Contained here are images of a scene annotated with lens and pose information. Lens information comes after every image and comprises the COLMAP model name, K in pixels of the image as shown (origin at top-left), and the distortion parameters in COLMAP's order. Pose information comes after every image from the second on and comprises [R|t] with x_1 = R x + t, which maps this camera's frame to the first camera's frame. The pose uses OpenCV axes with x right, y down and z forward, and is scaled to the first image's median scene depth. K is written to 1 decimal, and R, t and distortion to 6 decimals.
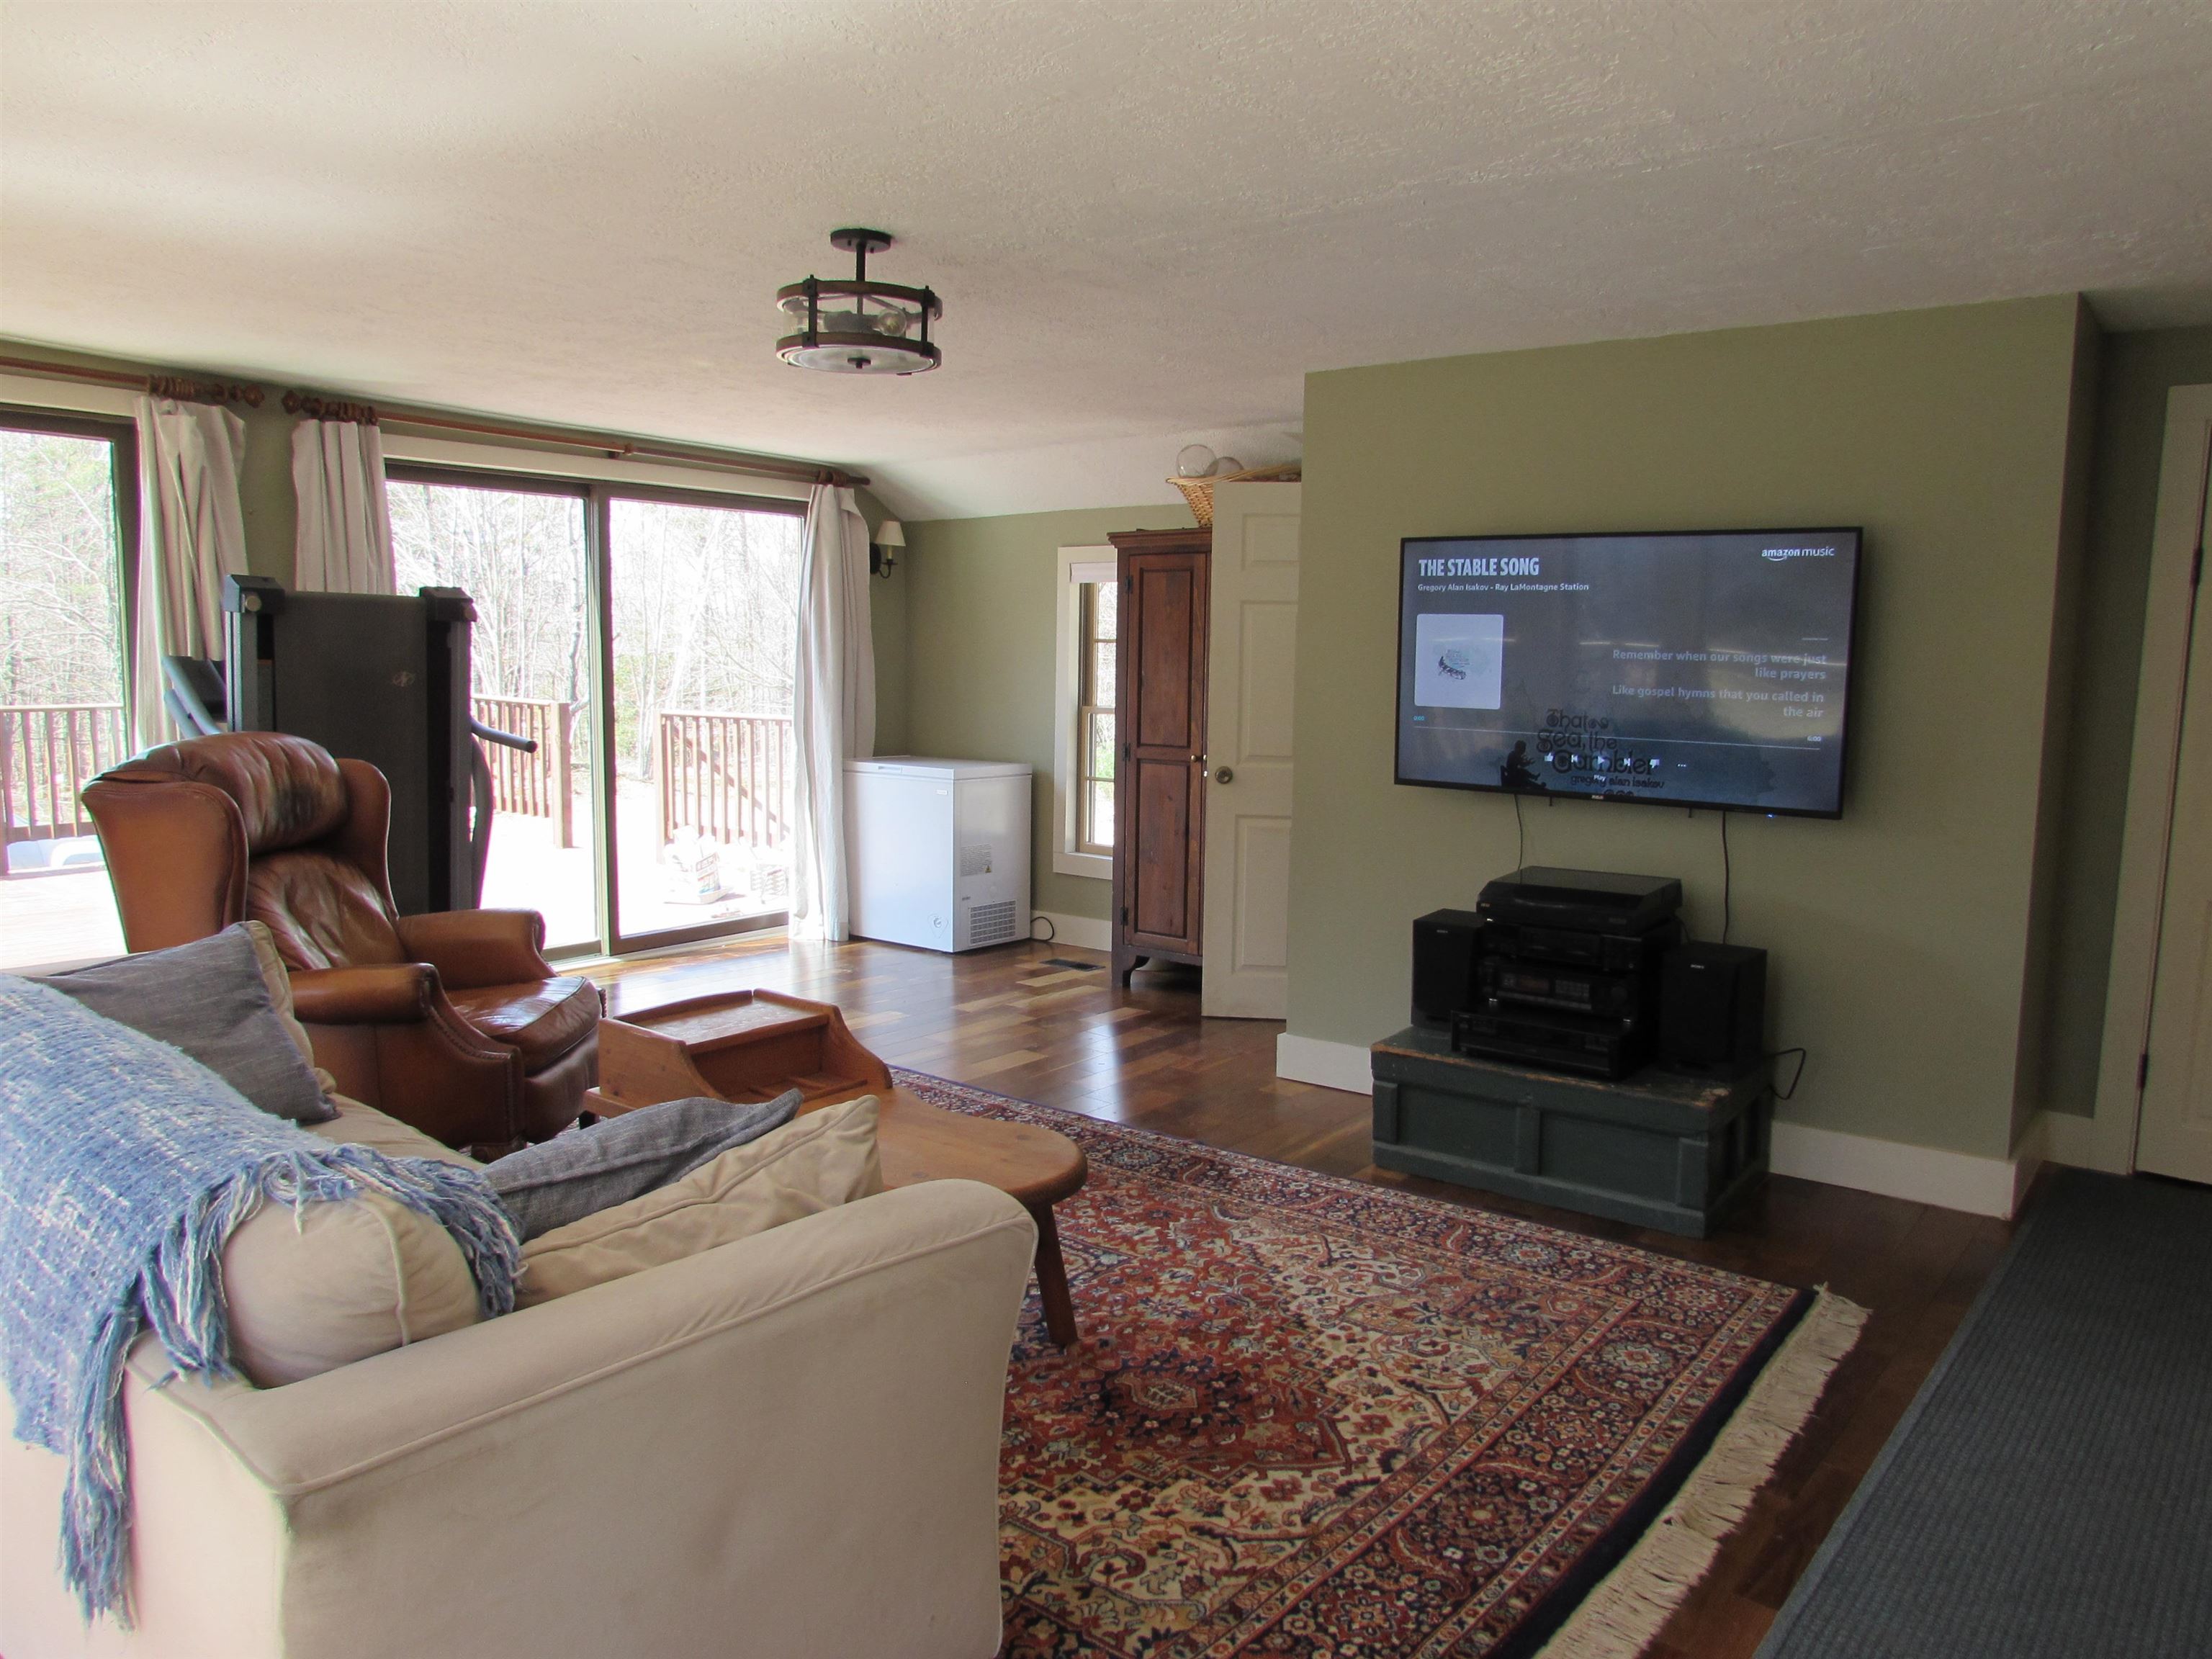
lens RADIAL K [[1551.5, 0, 1112.5], [0, 1551.5, 831.1], [0, 0, 1]] dist [-0.032624, 0.012724]
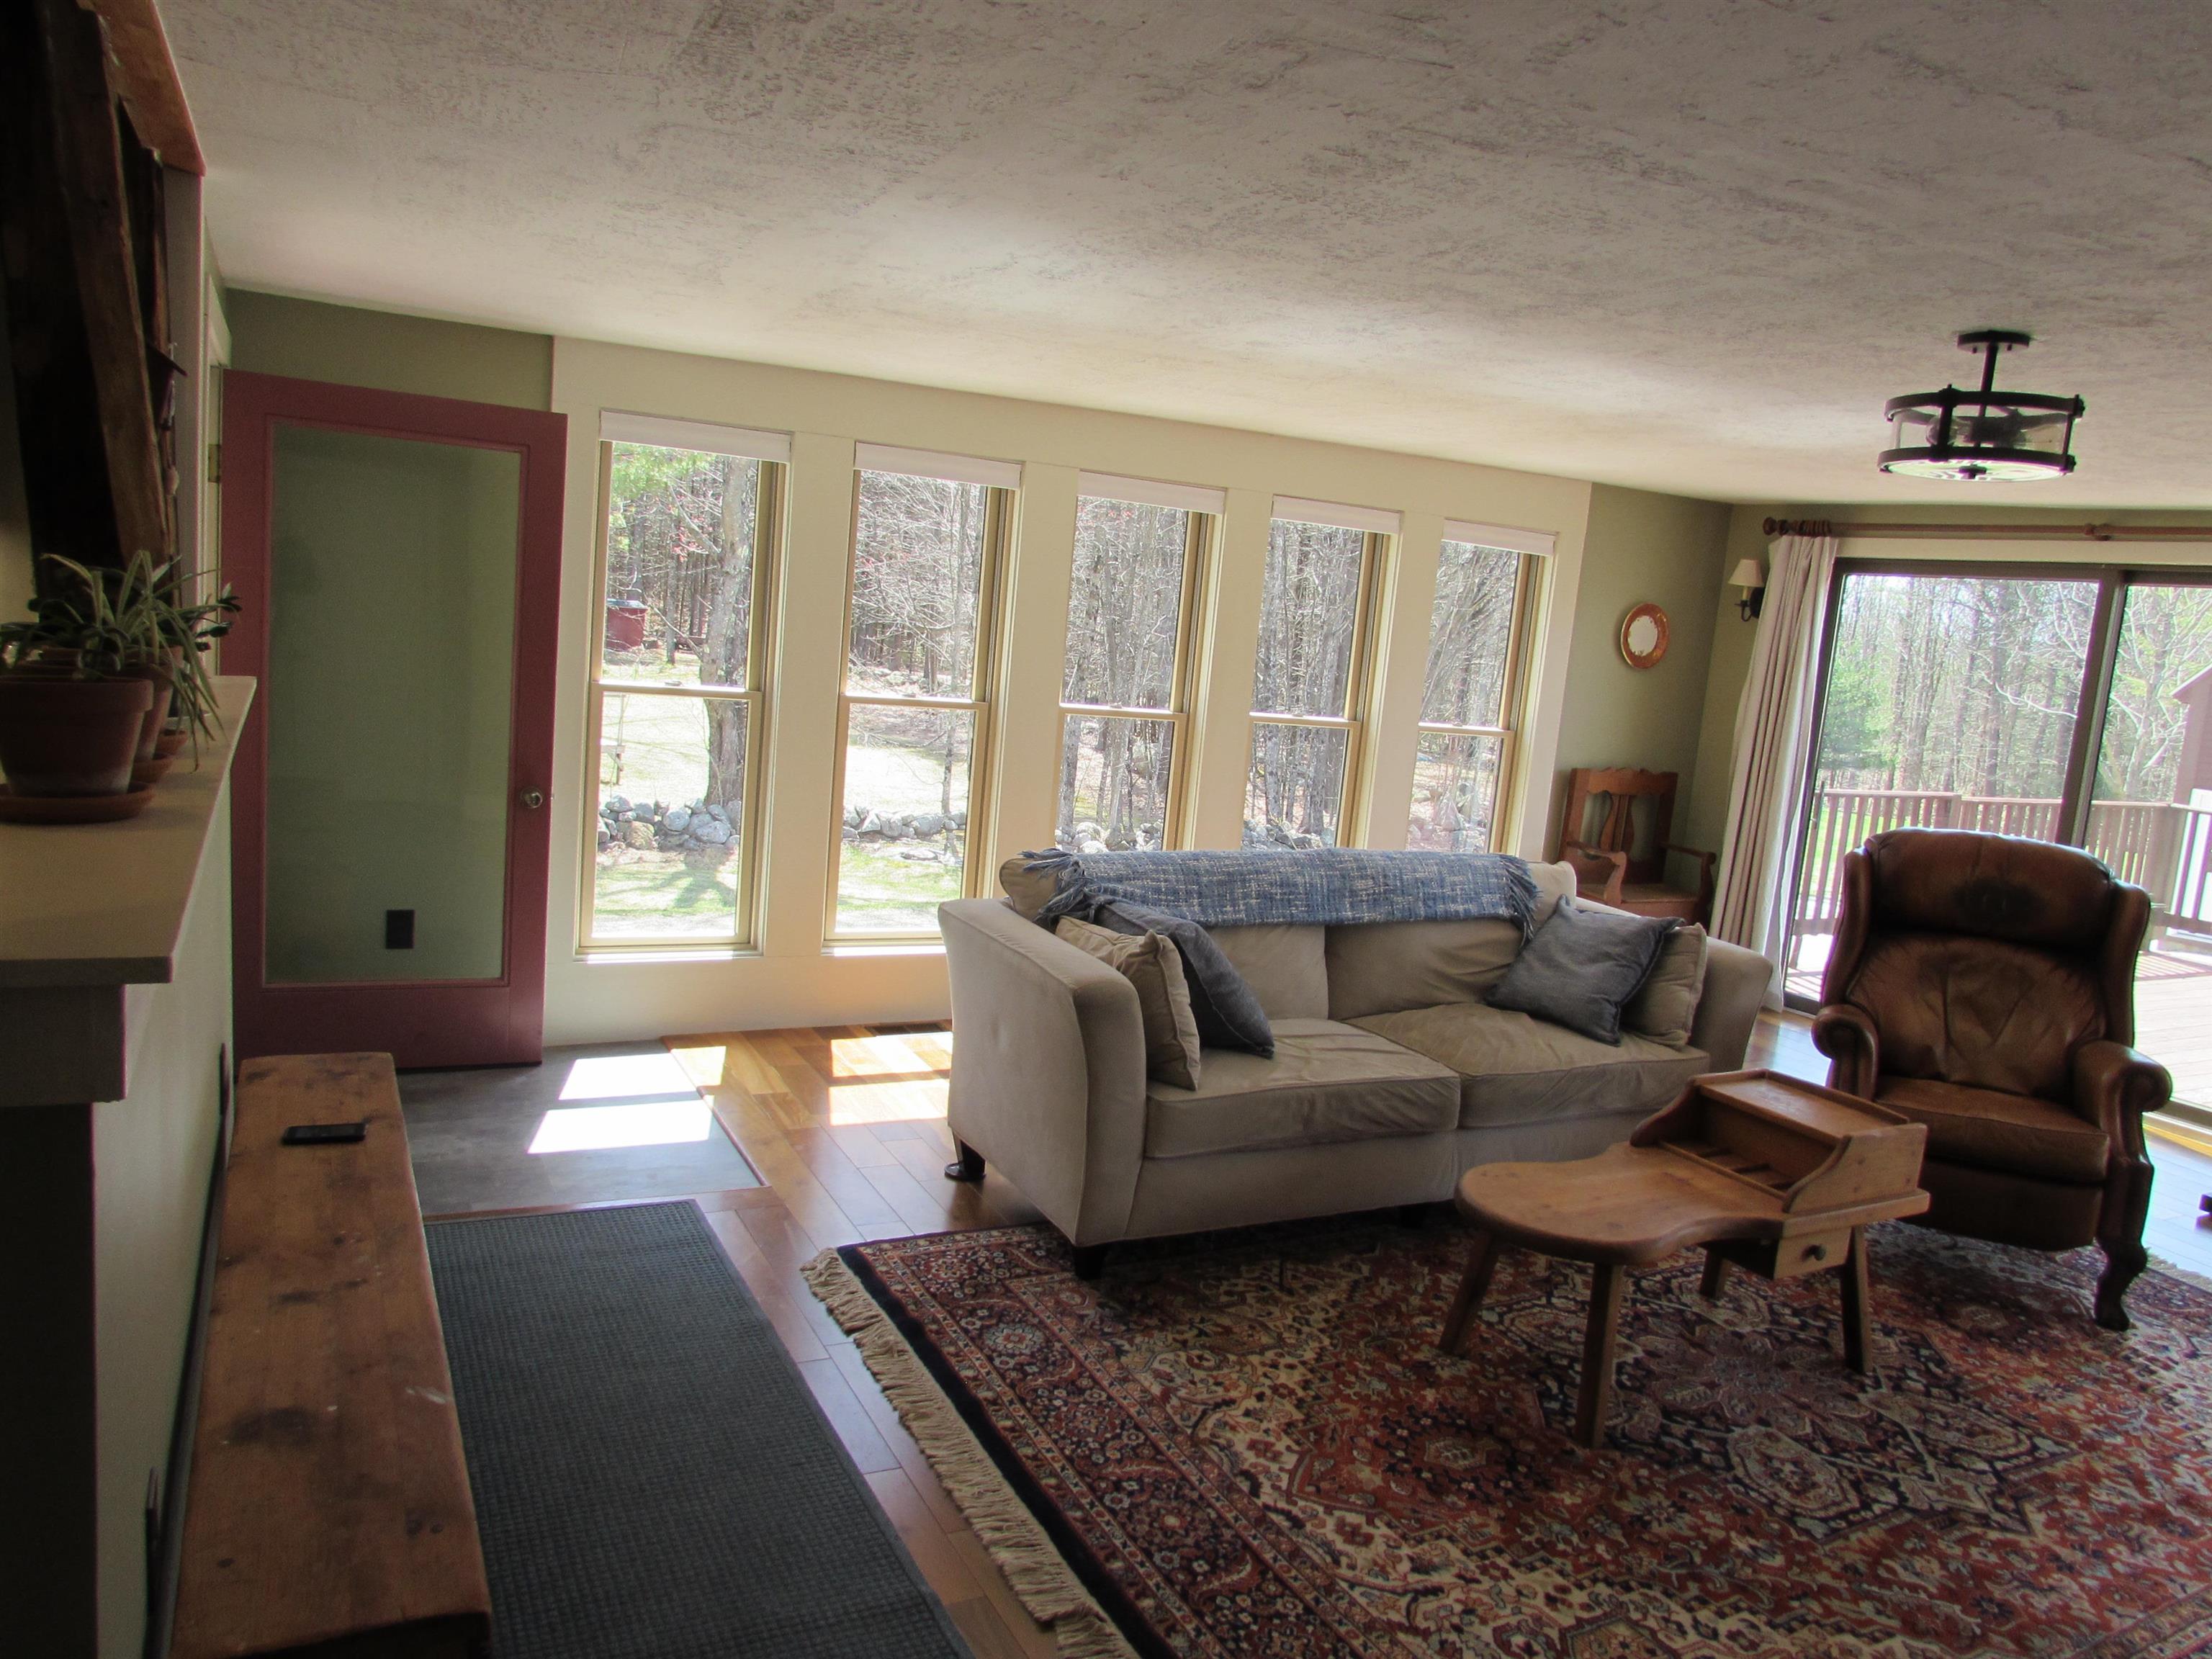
lens RADIAL K [[1551.5, 0, 1104.5], [0, 1551.5, 837.7], [0, 0, 1]] dist [-0.032624, 0.012724]
pose [[-0.396369, 0.077001, -0.914857, 0.885115], [-0.200134, 0.965266, 0.167953, -0.137180], [0.896012, 0.249666, -0.367191, 0.905579]]
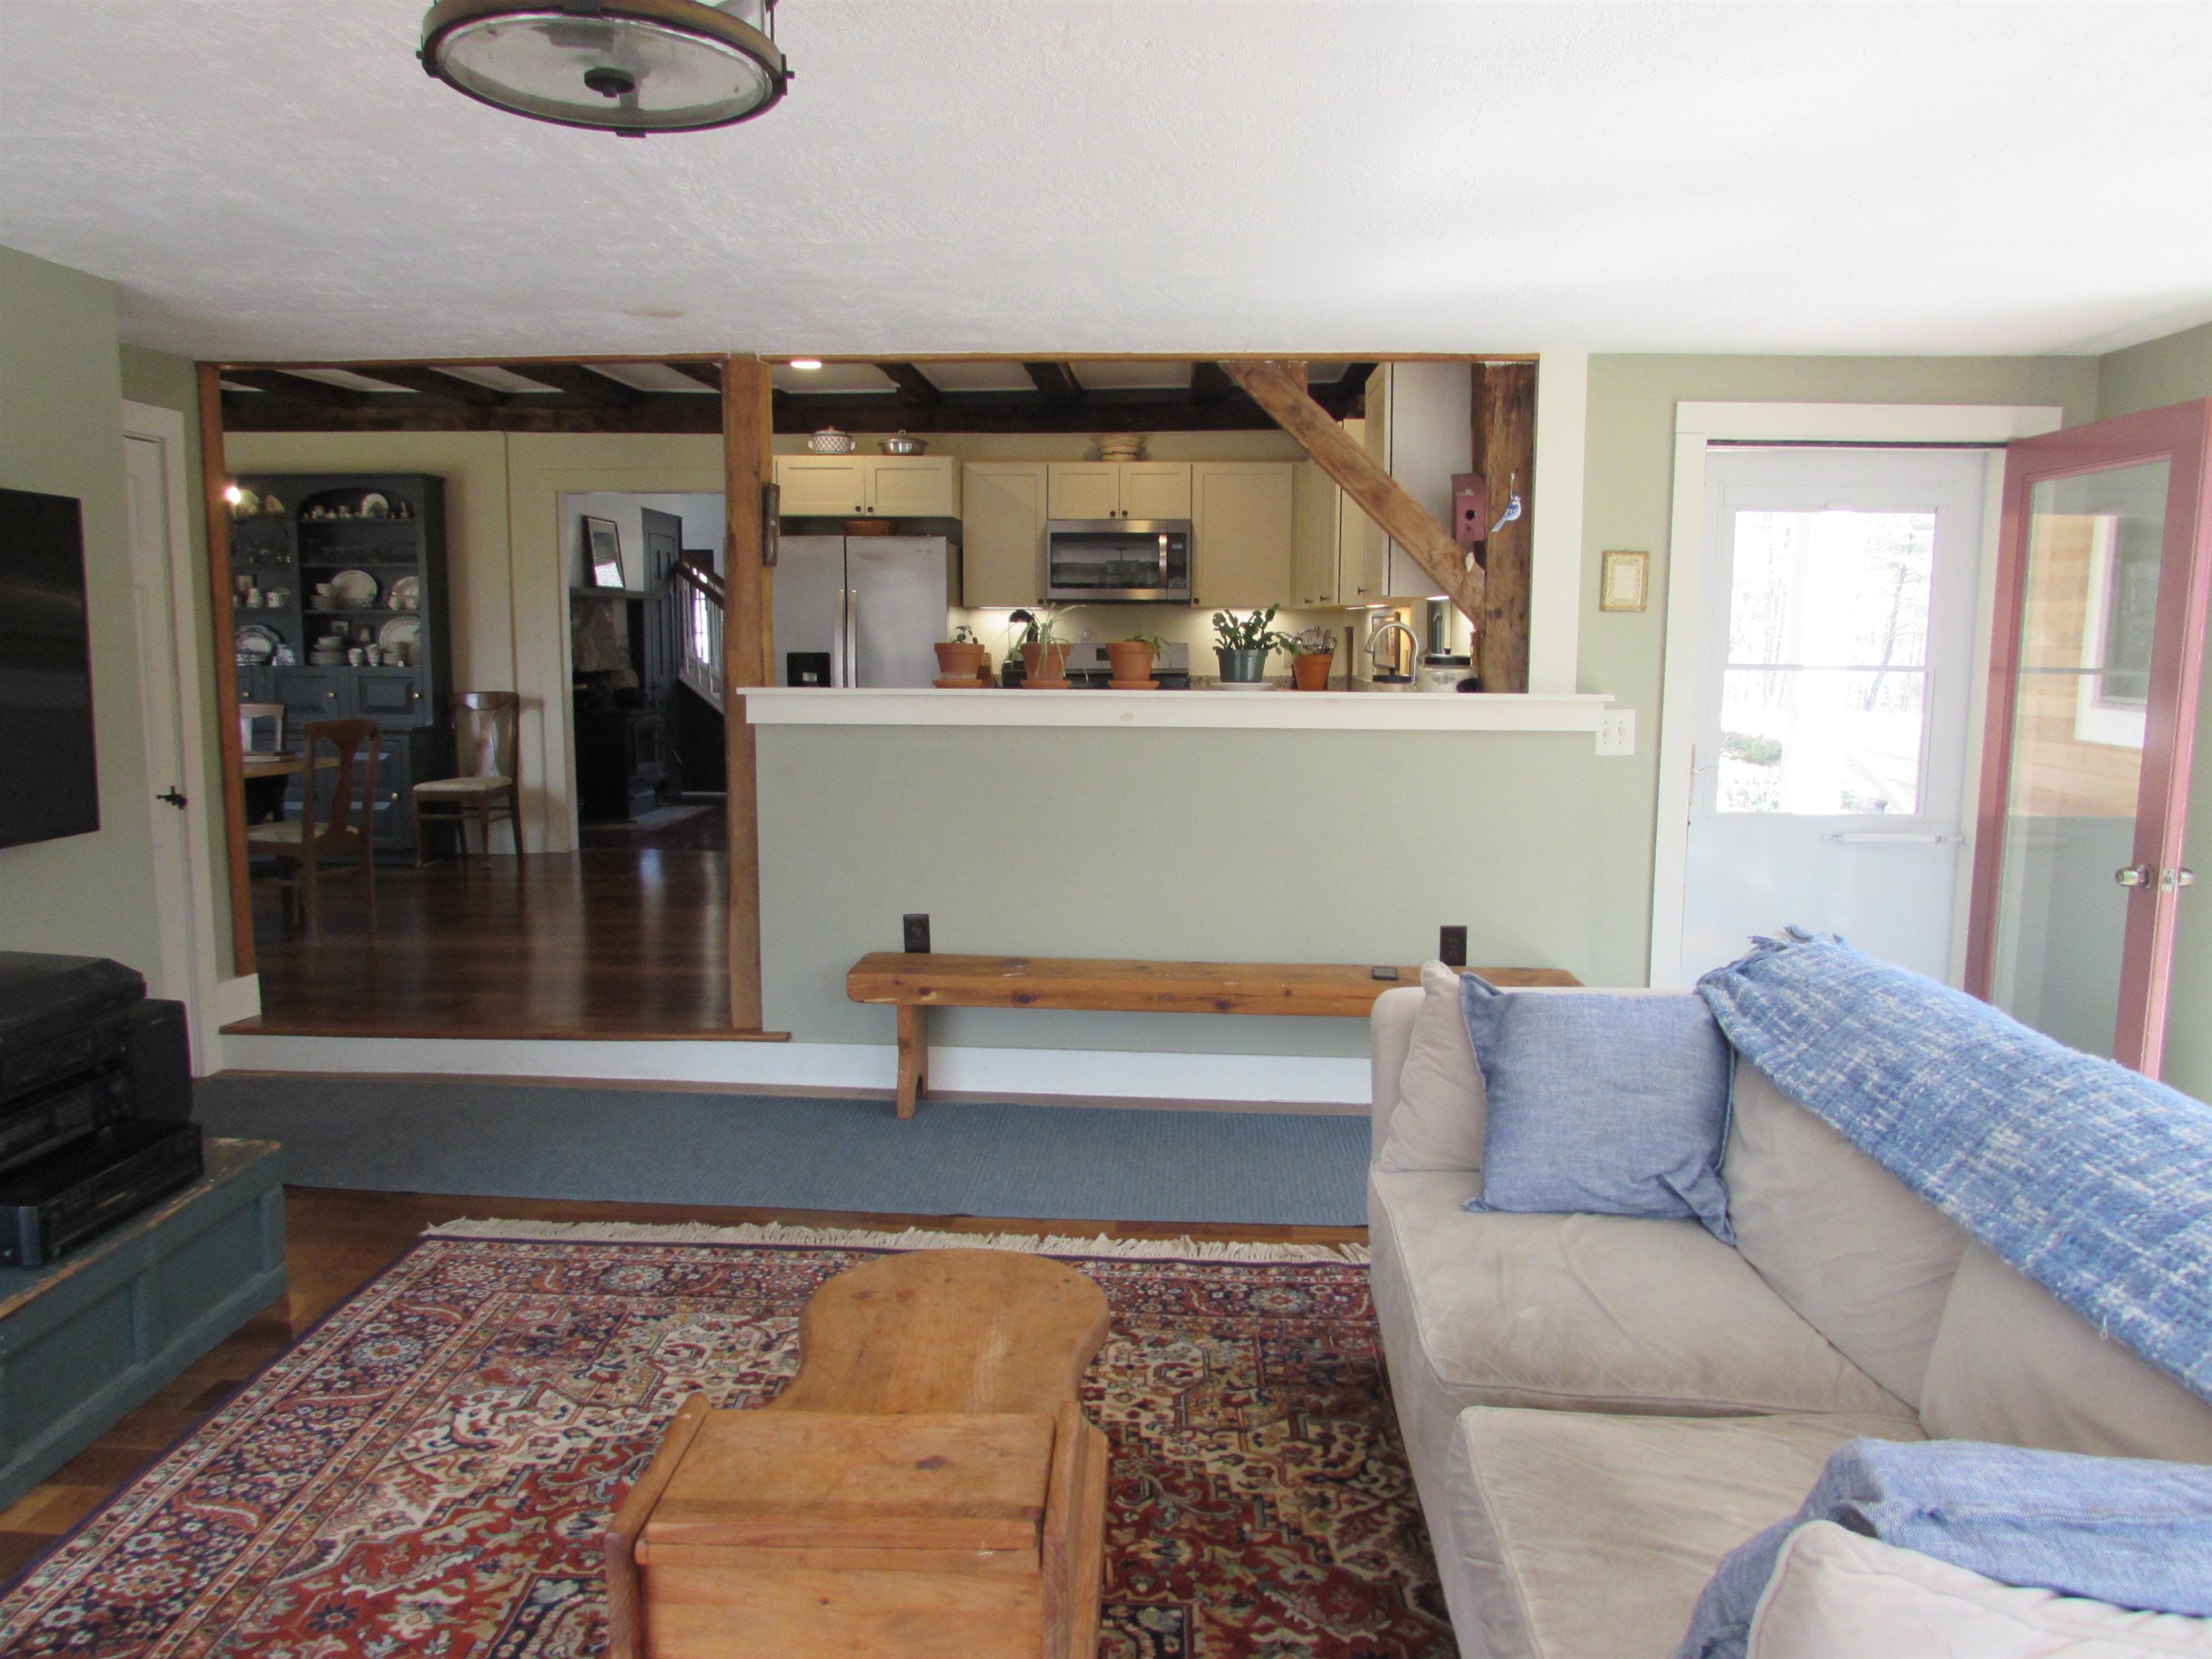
lens RADIAL K [[1551.5, 0, 1106.6], [0, 1551.5, 833.5], [0, 0, 1]] dist [-0.032624, 0.012724]
pose [[-0.586446, -0.122246, 0.800711, -0.643645], [0.081875, 0.974536, 0.208749, -0.159187], [-0.805840, 0.187978, -0.561504, 1.158551]]
